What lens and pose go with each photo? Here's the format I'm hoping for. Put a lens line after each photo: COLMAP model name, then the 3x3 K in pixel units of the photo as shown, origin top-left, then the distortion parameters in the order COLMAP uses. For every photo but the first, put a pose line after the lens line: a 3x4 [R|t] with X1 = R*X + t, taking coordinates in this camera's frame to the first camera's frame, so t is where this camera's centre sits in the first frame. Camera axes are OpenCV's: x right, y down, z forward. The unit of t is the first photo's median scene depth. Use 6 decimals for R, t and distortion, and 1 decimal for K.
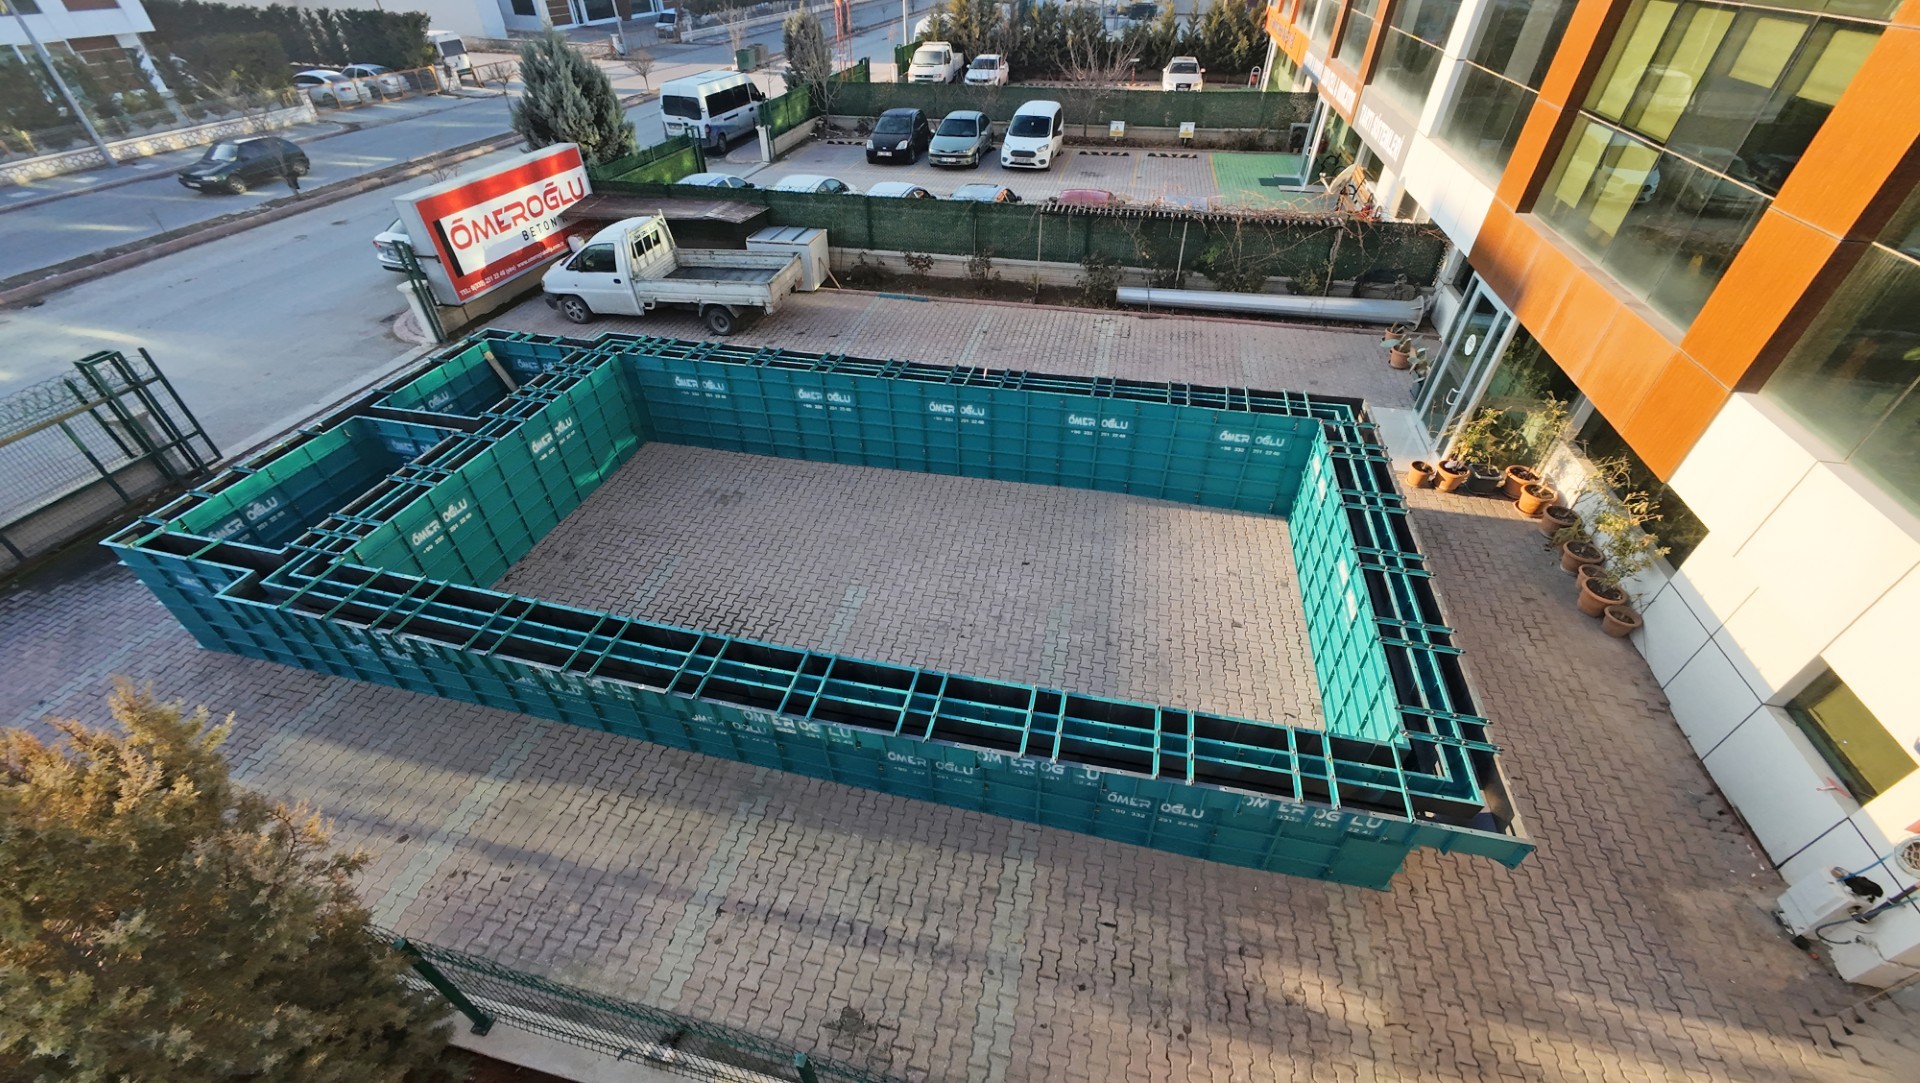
lens RADIAL K [[740.0, 0, 964.4], [0, 740.0, 538.9], [0, 0, 1]] dist [0.007041, -0.001632]
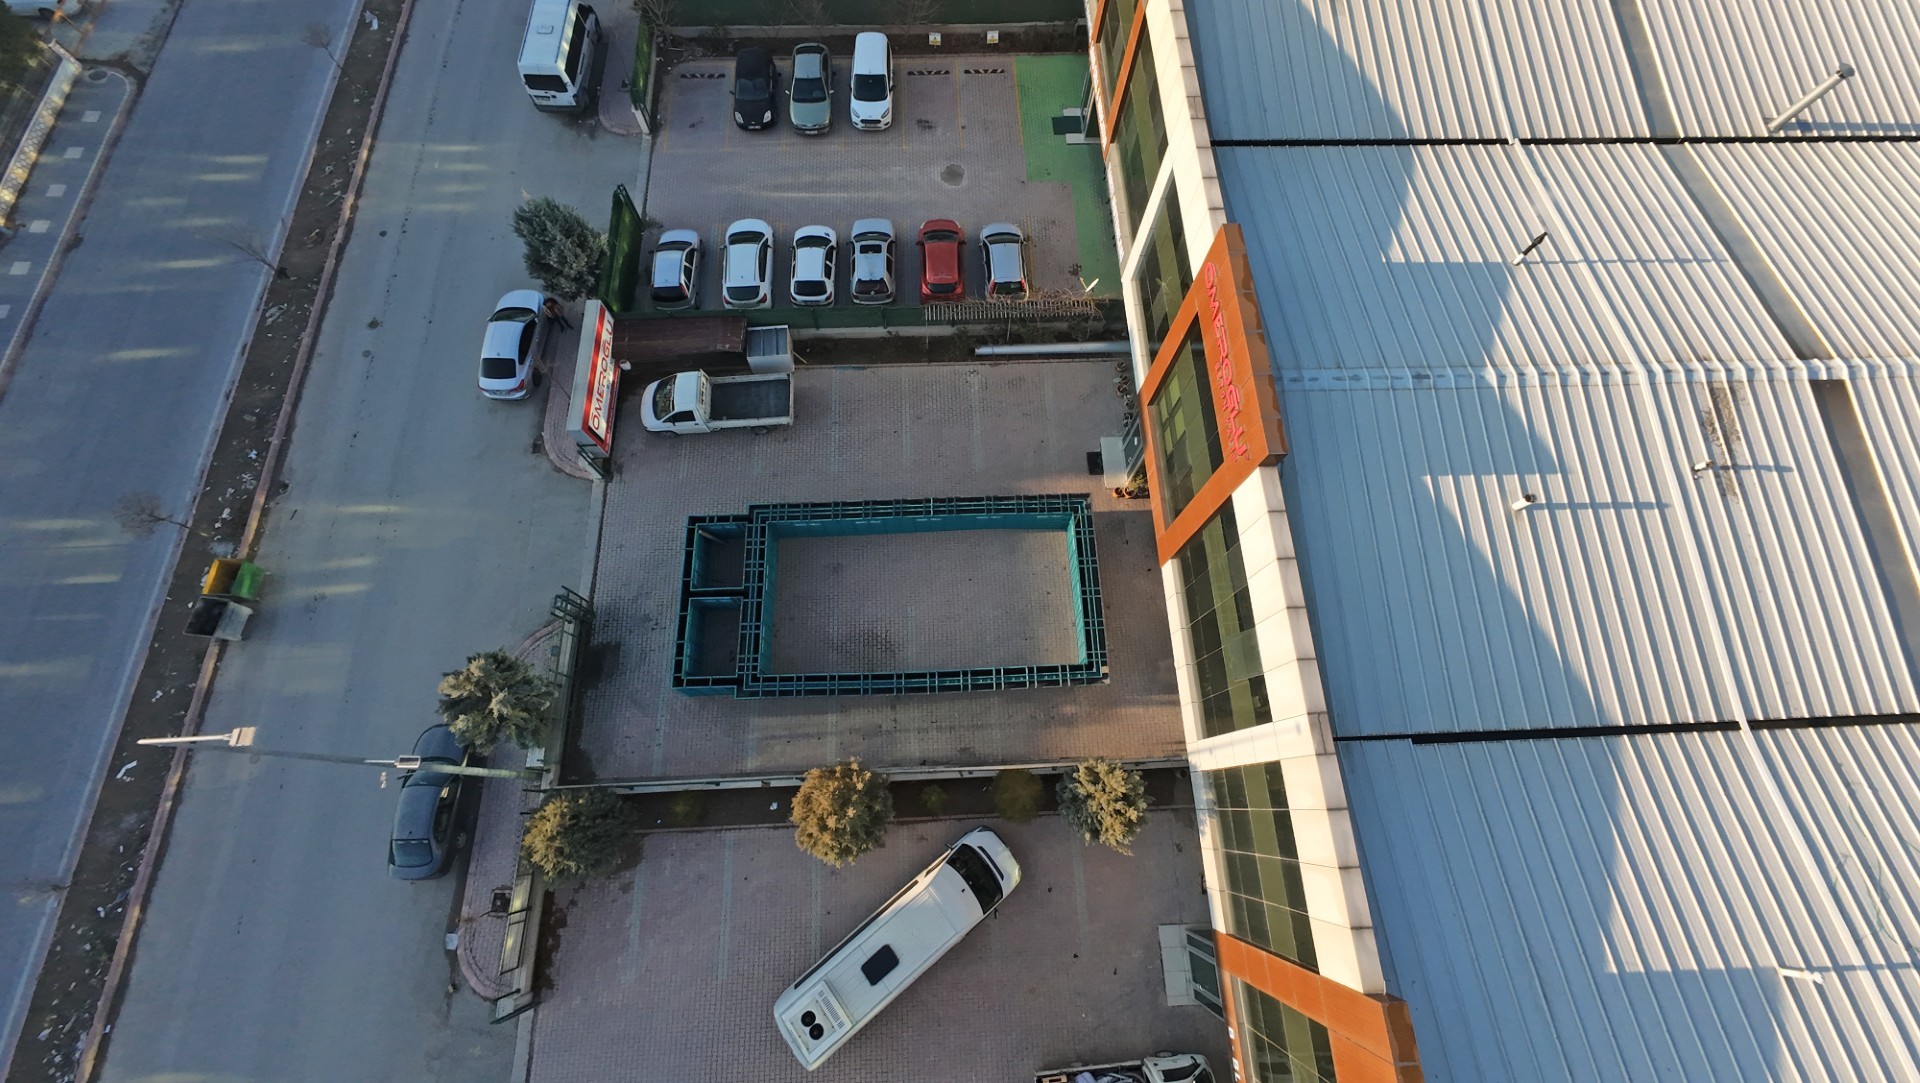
lens RADIAL K [[740.0, 0, 966.1], [0, 740.0, 534.2], [0, 0, 1]] dist [0.007041, -0.001632]
pose [[0.964620, -0.237135, 0.115219, -0.170200], [0.143820, 0.839569, 0.523869, -1.298020], [-0.220962, -0.488764, 0.843970, -0.981364]]
